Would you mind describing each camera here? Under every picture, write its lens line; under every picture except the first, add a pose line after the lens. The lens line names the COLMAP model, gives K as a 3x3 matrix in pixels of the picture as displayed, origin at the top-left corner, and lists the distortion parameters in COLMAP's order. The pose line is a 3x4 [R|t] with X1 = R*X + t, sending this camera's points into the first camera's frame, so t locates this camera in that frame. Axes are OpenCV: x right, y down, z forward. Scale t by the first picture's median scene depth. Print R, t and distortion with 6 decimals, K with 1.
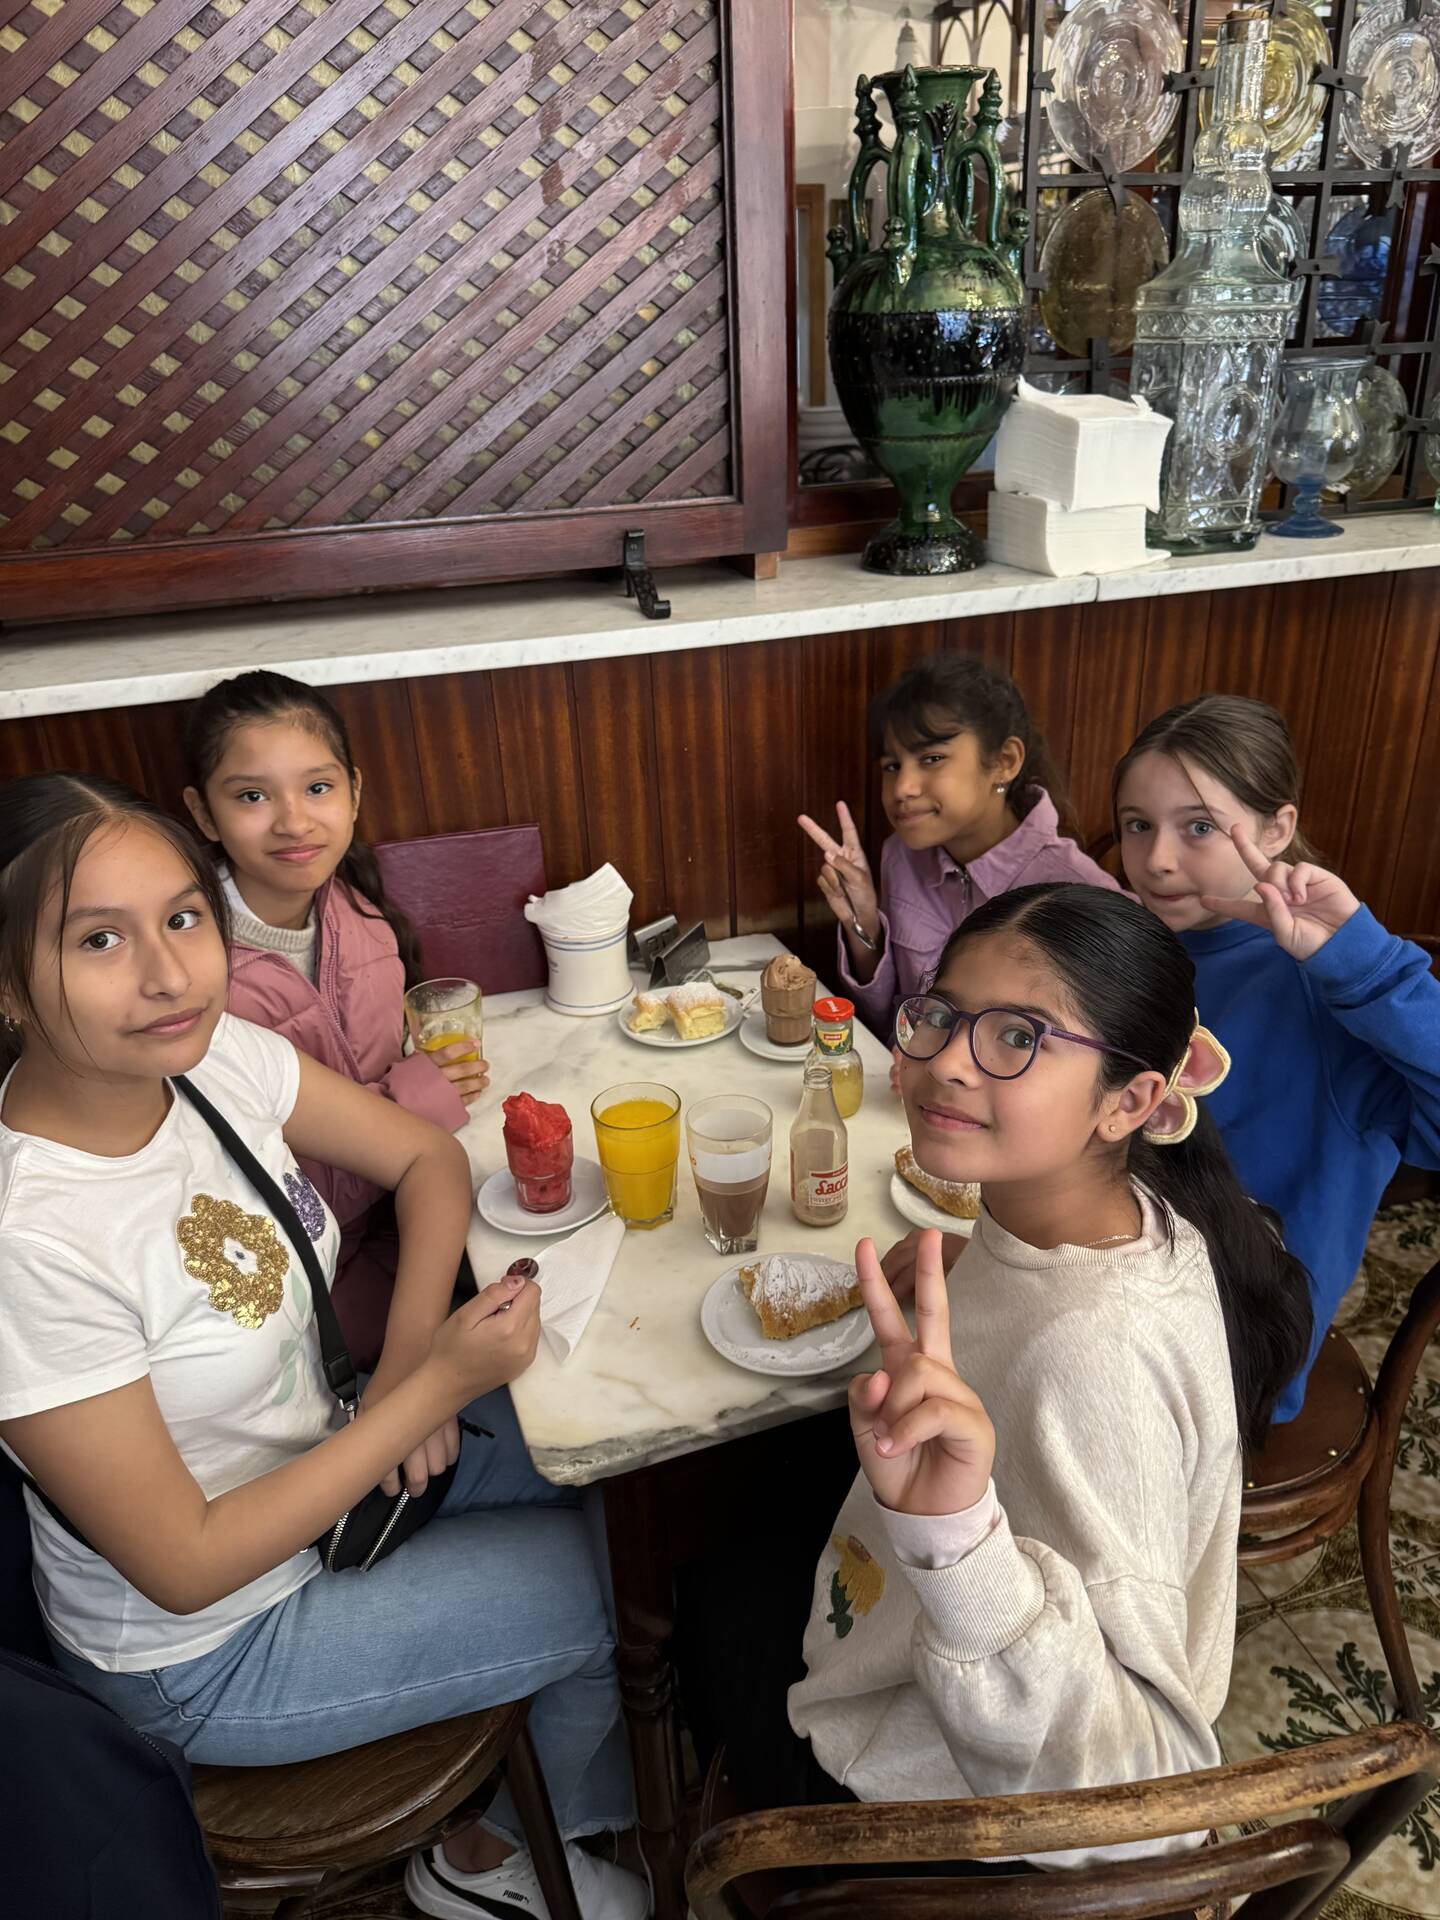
lens RADIAL K [[1340.6, 0, 720.0], [0, 1340.6, 960.0], [0, 0, 1]] dist [0.000833, -0.009567]
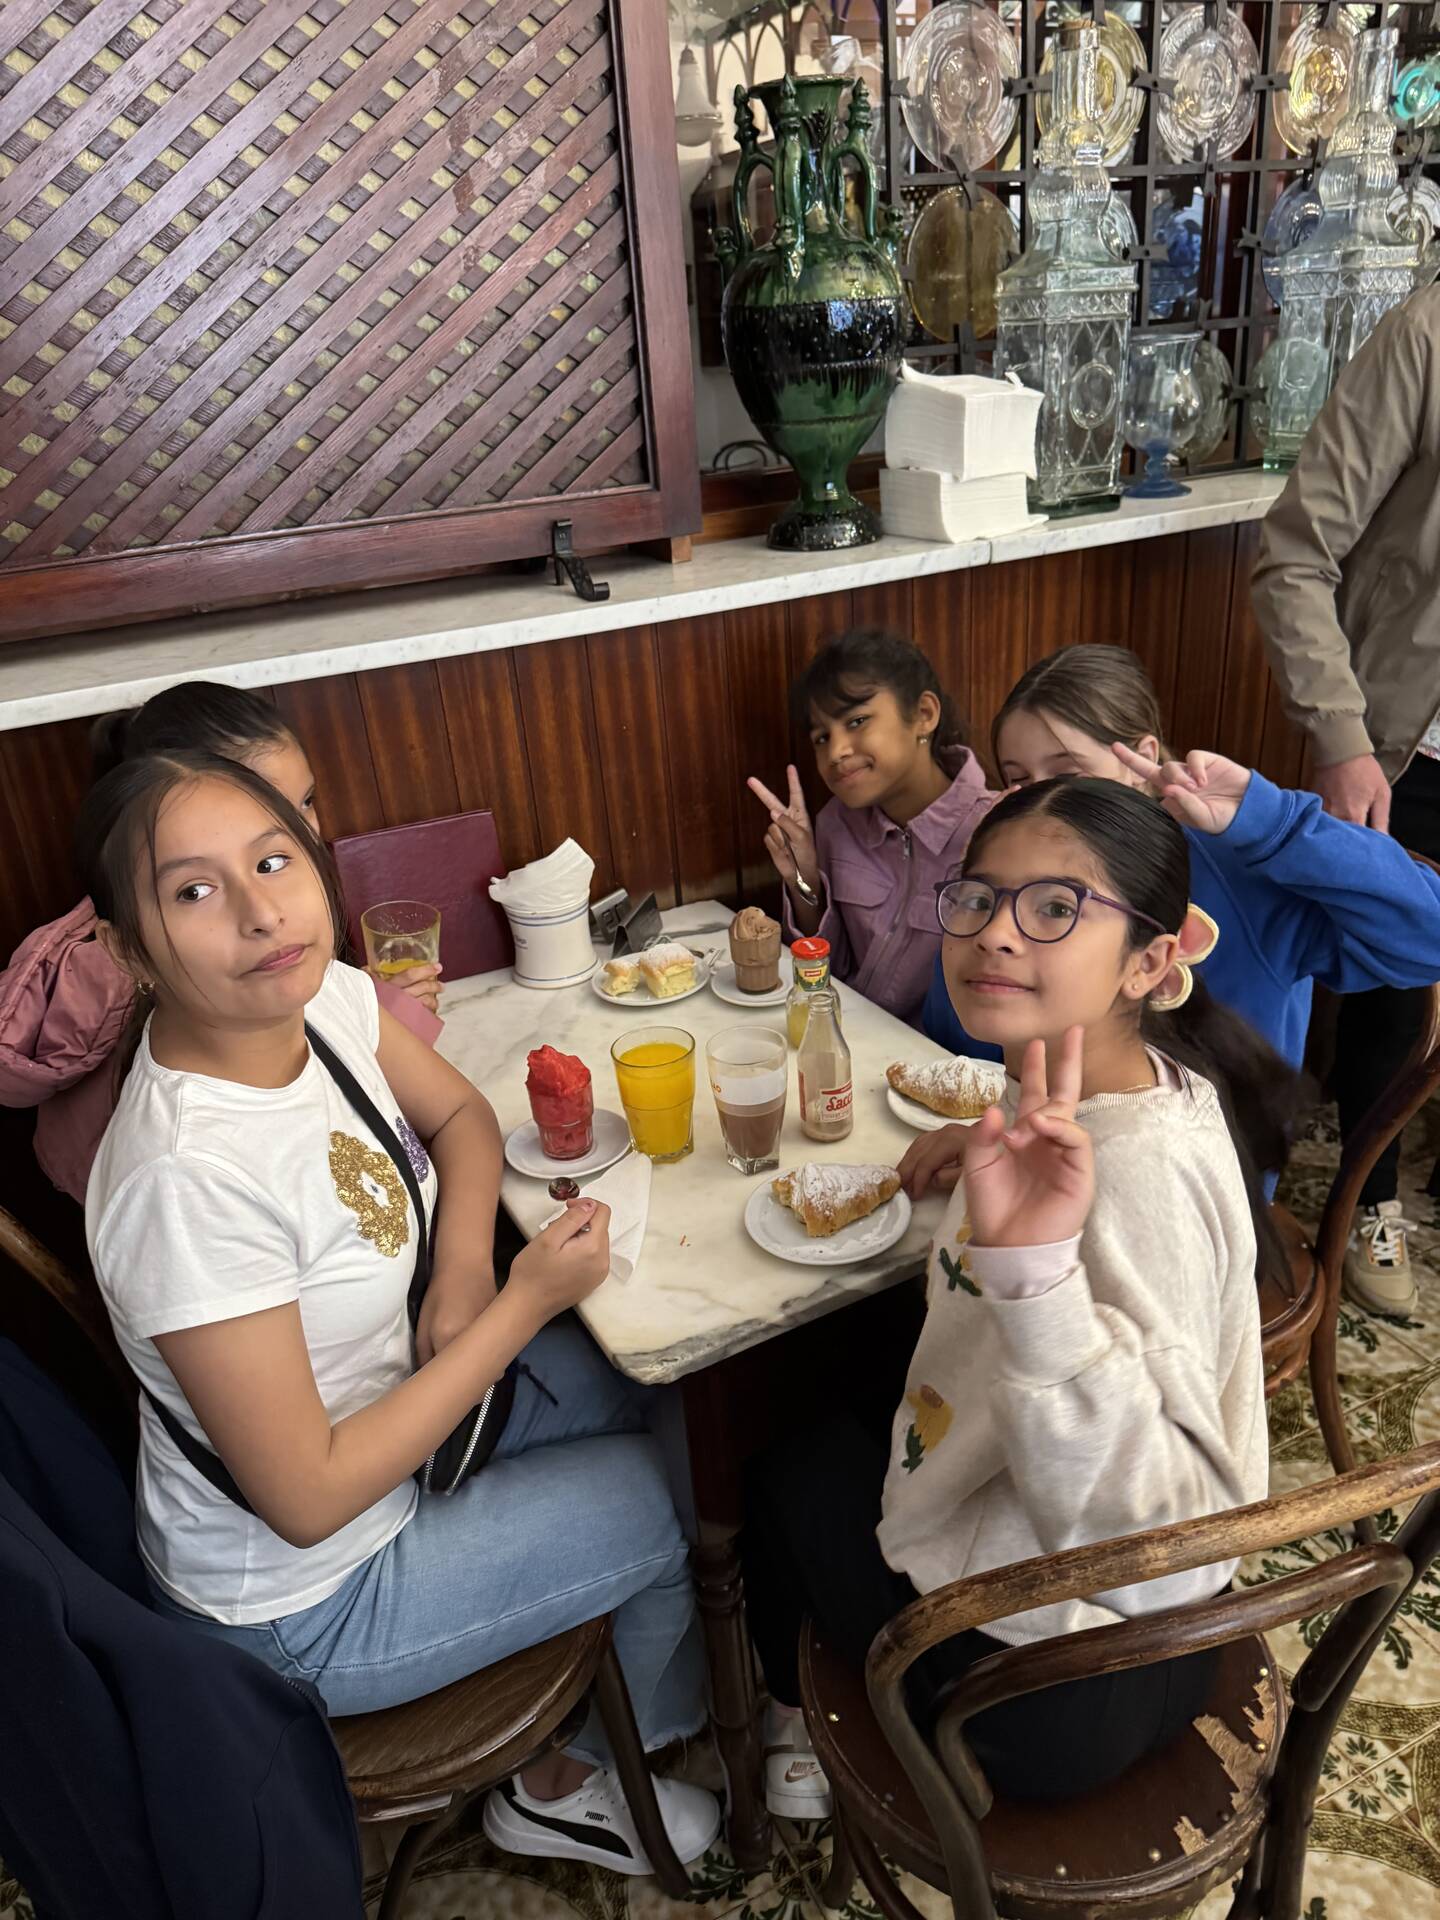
lens RADIAL K [[1331.1, 0, 720.0], [0, 1331.1, 960.0], [0, 0, 1]] dist [-0.002437, -0.006688]
pose [[0.988721, -0.095026, 0.115758, -0.098957], [0.096456, 0.995314, -0.006804, 0.042067], [-0.114569, 0.017893, 0.993254, -0.042622]]
